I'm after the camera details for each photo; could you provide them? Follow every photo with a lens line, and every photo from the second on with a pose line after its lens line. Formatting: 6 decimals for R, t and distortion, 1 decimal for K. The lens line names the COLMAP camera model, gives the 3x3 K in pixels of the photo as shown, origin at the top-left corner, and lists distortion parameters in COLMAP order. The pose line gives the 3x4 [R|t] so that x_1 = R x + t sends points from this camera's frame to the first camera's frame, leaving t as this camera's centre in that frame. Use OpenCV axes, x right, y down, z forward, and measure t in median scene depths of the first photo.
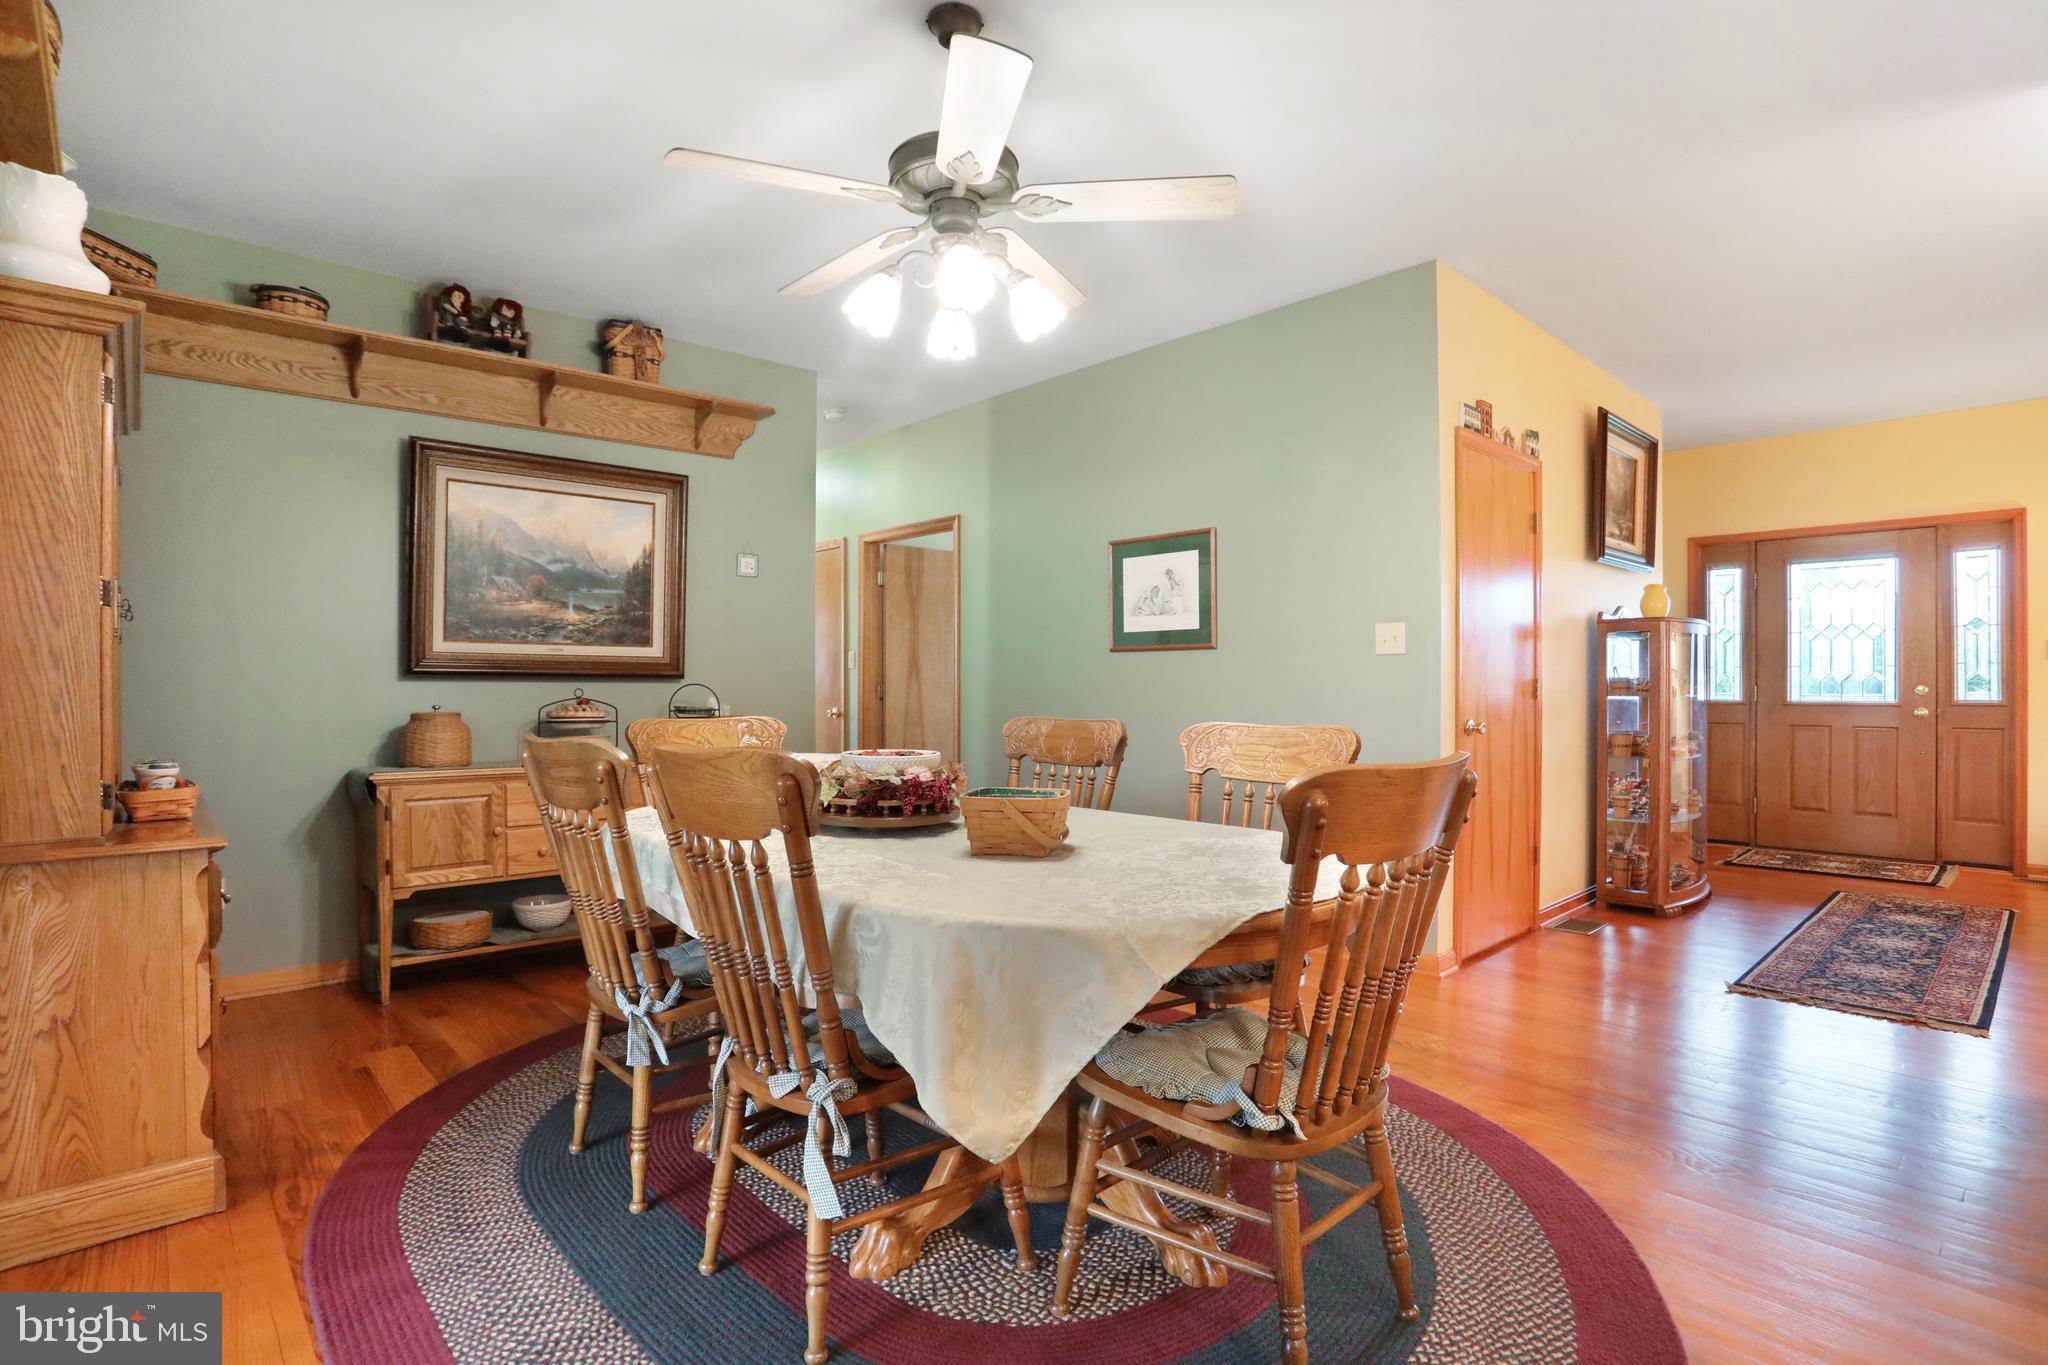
lens RADIAL K [[1011.9, 0, 1012.9], [0, 1011.9, 694.5], [0, 0, 1]] dist [-0.074654, 0.035012]
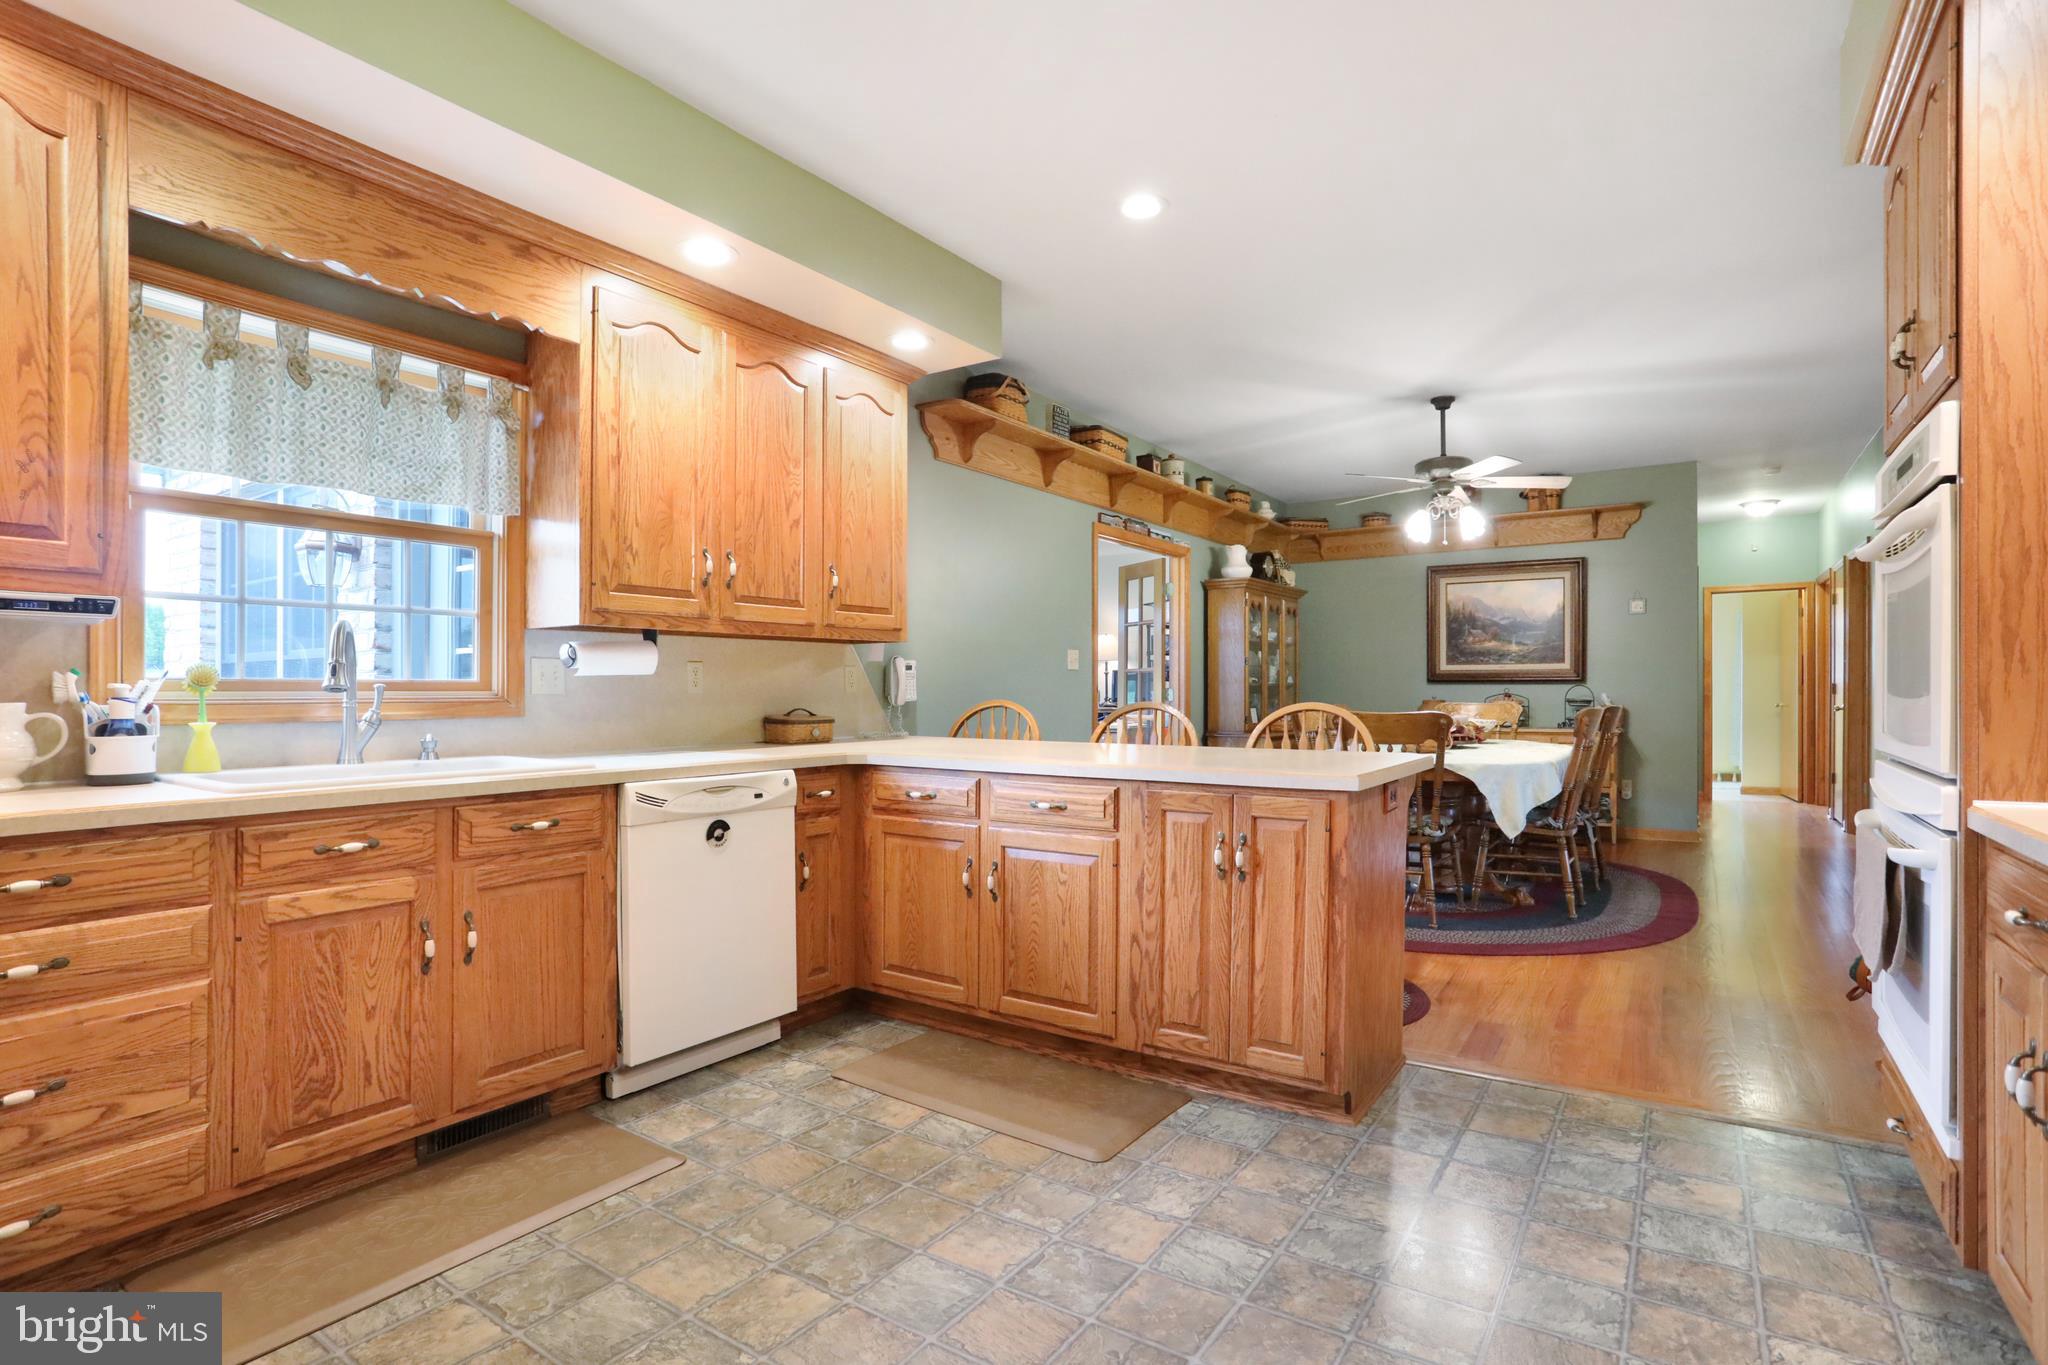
lens RADIAL K [[1011.9, 0, 1012.9], [0, 1011.9, 694.5], [0, 0, 1]] dist [-0.074654, 0.035012]
pose [[0.220934, 0.003517, -0.975282, 1.139393], [-0.004024, 0.999988, 0.002695, 0.004118], [0.975280, 0.003329, 0.220946, -0.284040]]
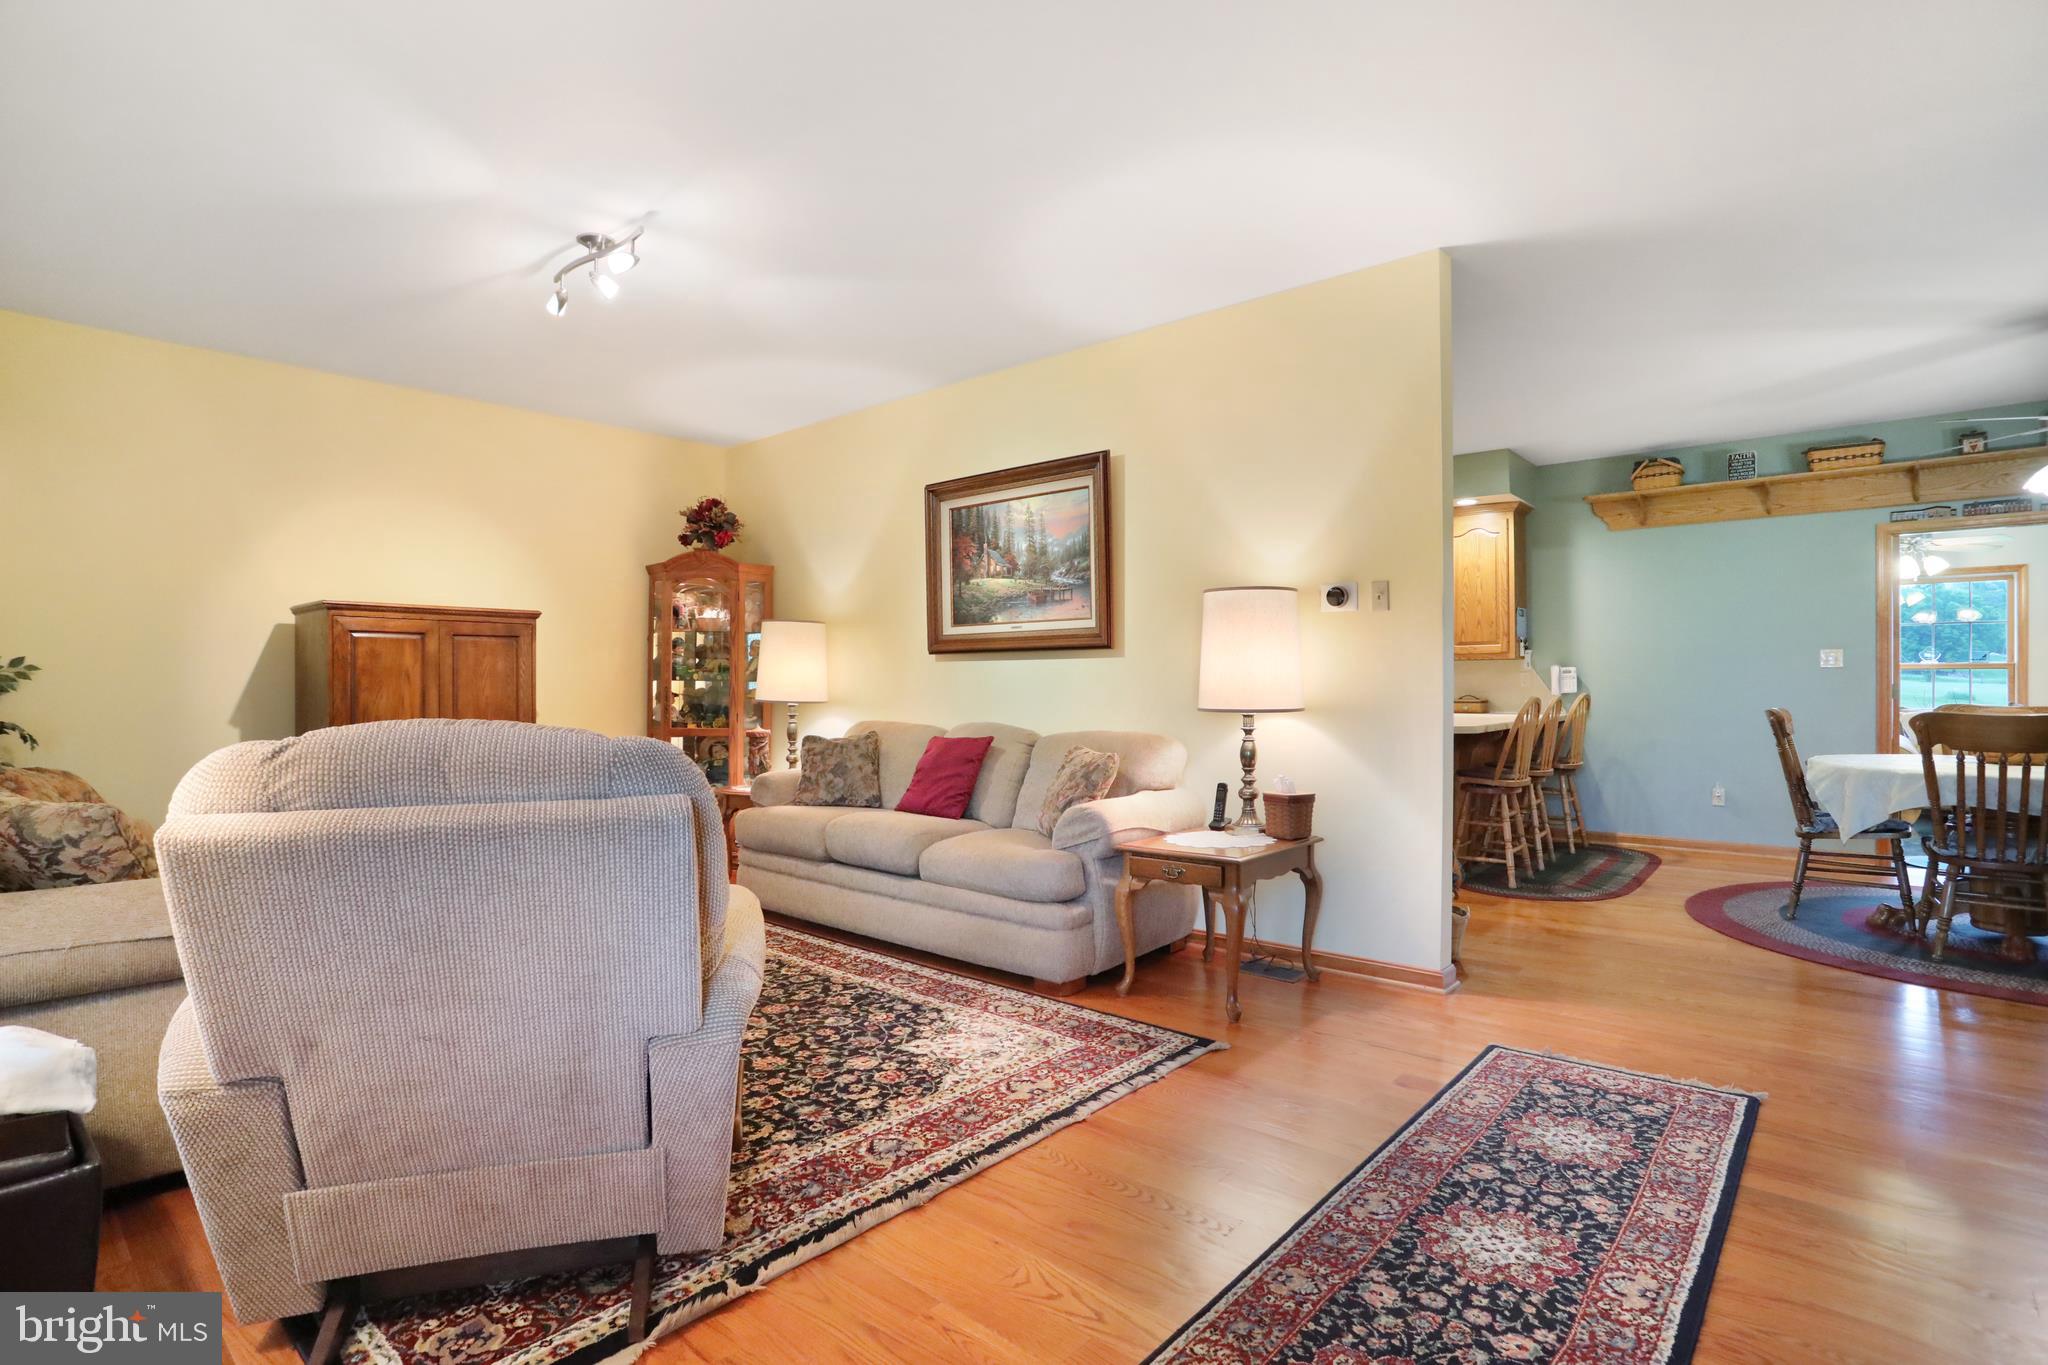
lens RADIAL K [[1011.9, 0, 1012.9], [0, 1011.9, 694.5], [0, 0, 1]] dist [-0.074654, 0.035012]
pose [[-0.995702, 0.004228, -0.092519, 1.156570], [0.002287, 0.999775, 0.021077, -0.021529], [0.092587, 0.020775, -0.995488, 1.432963]]
